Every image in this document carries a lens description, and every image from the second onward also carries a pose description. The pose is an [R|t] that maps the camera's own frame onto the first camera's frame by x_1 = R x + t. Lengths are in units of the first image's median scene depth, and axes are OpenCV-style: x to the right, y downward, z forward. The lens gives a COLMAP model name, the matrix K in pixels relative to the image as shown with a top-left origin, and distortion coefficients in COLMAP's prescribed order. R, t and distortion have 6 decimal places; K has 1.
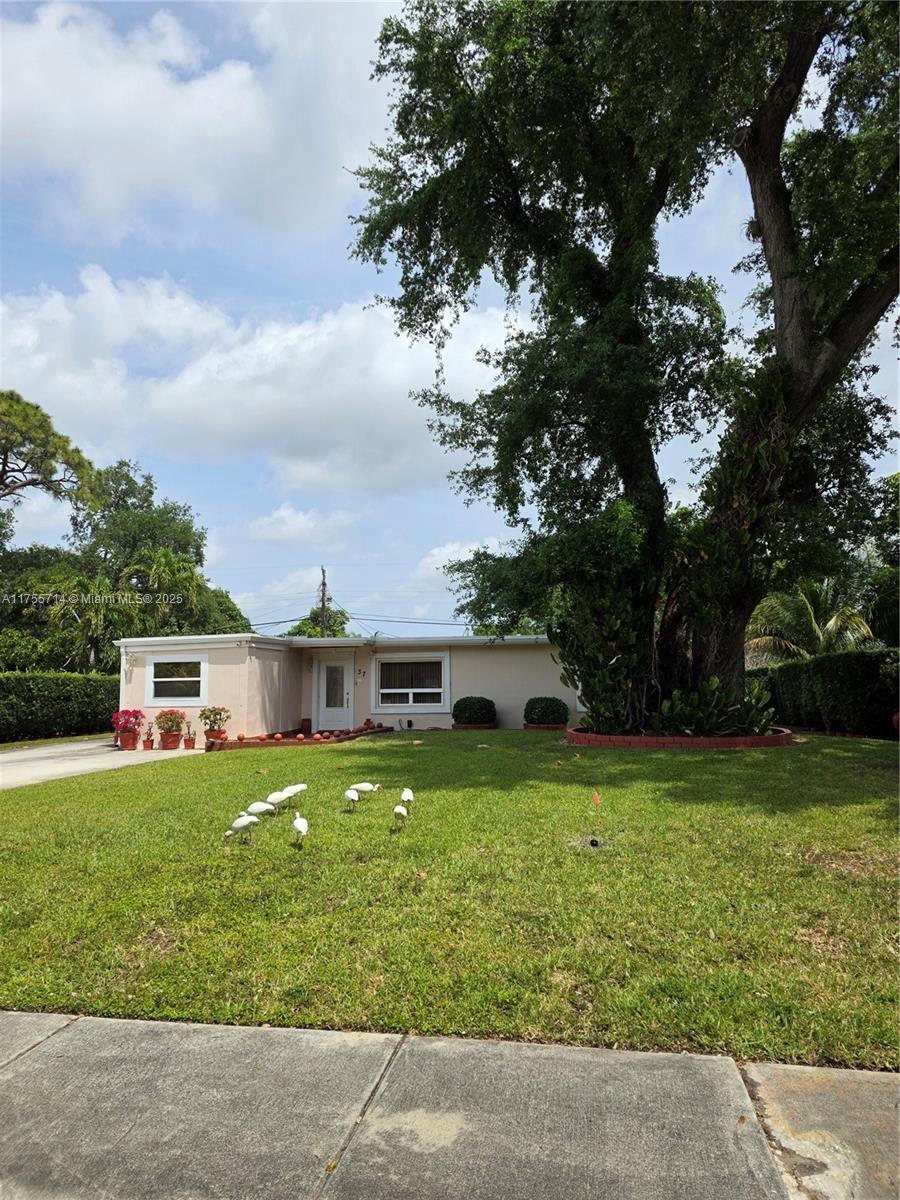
lens RADIAL K [[813.4, 0, 452.6], [0, 813.4, 597.9], [0, 0, 1]] dist [0.050192, -0.036888]
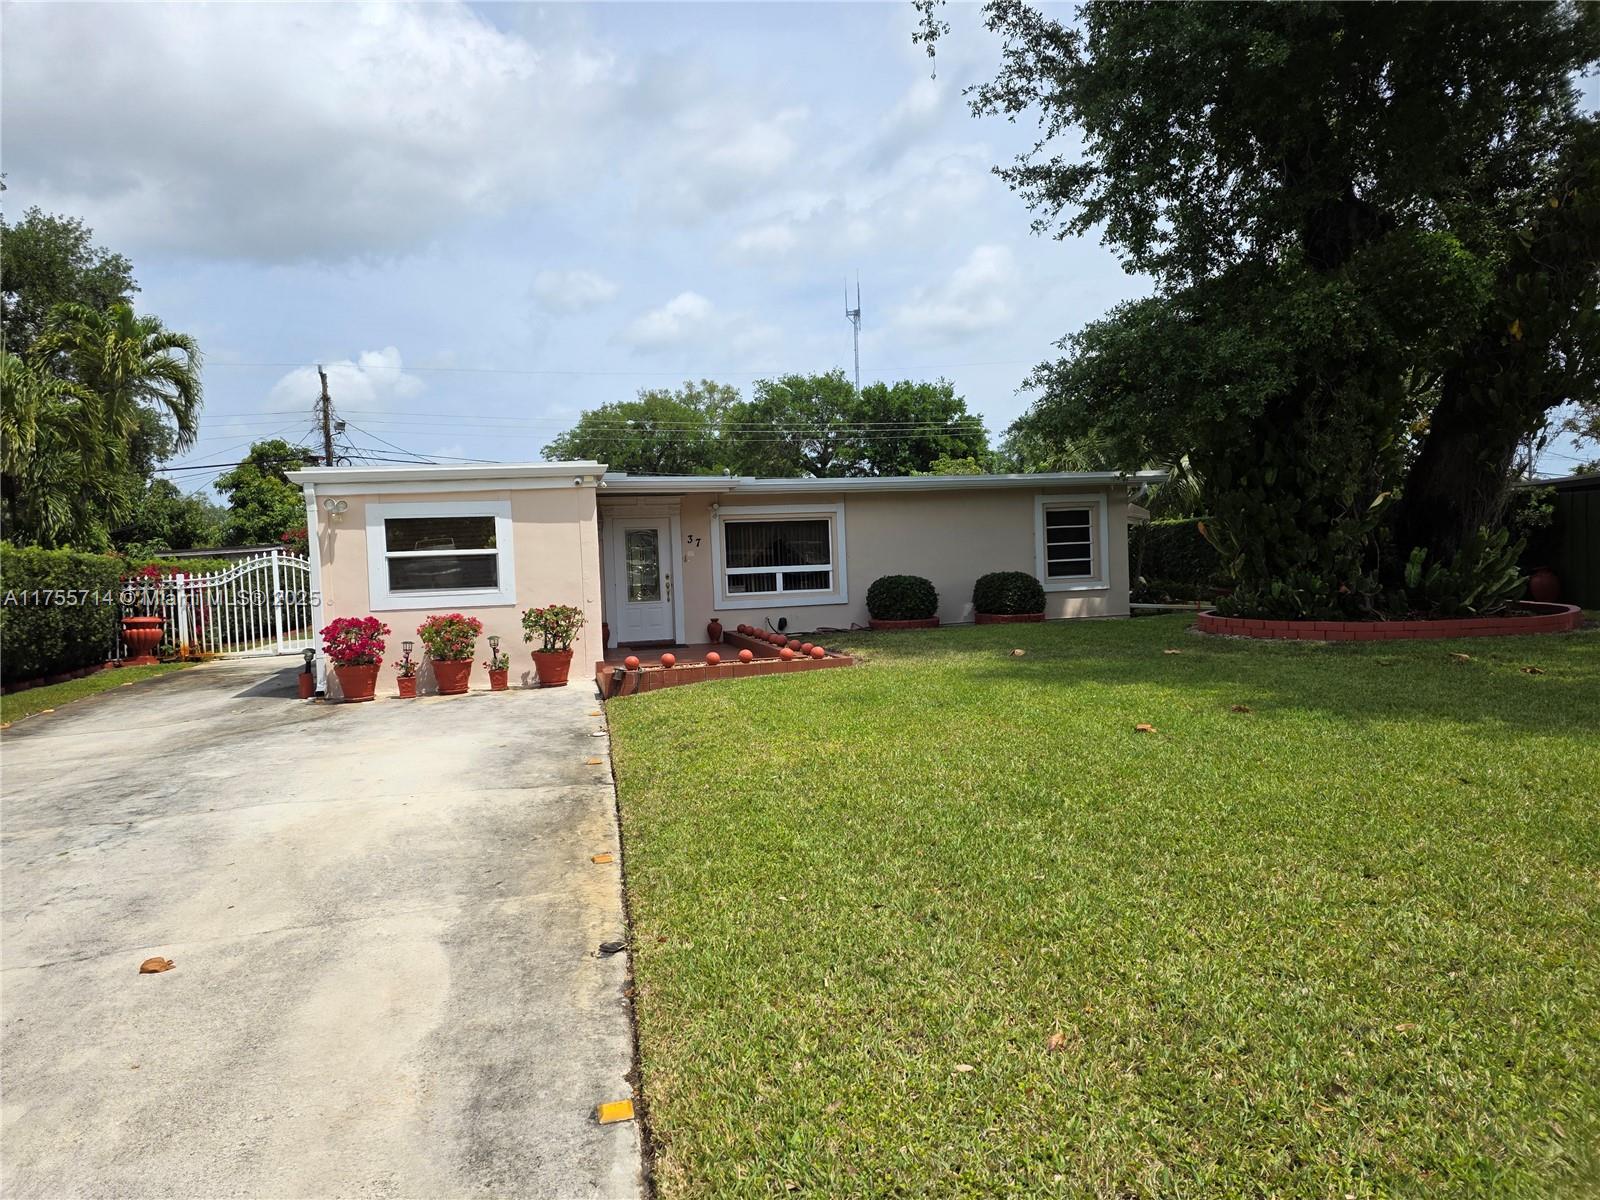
lens RADIAL K [[1084.5, 0, 802.5], [0, 1084.5, 627.9], [0, 0, 1]] dist [0.050192, -0.036888]
pose [[0.910124, -0.045110, 0.411874, -0.407475], [-0.020684, 0.987870, 0.153901, 0.038510], [-0.413820, -0.148588, 0.898151, 0.312479]]
